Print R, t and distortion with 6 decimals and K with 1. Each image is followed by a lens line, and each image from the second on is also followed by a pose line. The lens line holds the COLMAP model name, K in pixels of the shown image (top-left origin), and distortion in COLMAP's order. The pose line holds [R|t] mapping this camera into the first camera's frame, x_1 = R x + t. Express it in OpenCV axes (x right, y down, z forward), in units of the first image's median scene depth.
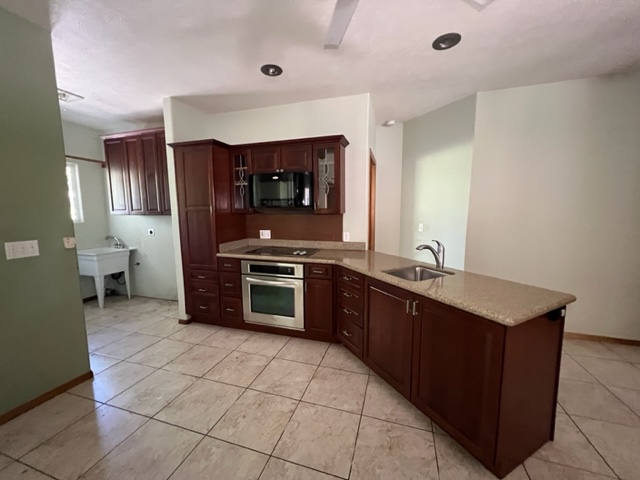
lens RADIAL K [[256.7, 0, 321.7], [0, 256.7, 242.2], [0, 0, 1]] dist [-0.006843, 0.000707]
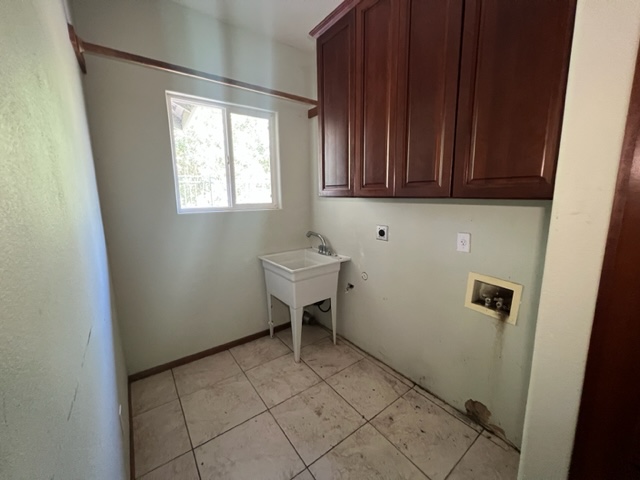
lens RADIAL K [[256.7, 0, 320.9], [0, 256.7, 238.7], [0, 0, 1]] dist [-0.006843, 0.000707]
pose [[0.802732, 0.091496, -0.589278, -0.463118], [-0.049401, 0.994966, 0.087191, -0.063332], [0.594290, -0.040880, 0.803211, 0.532312]]
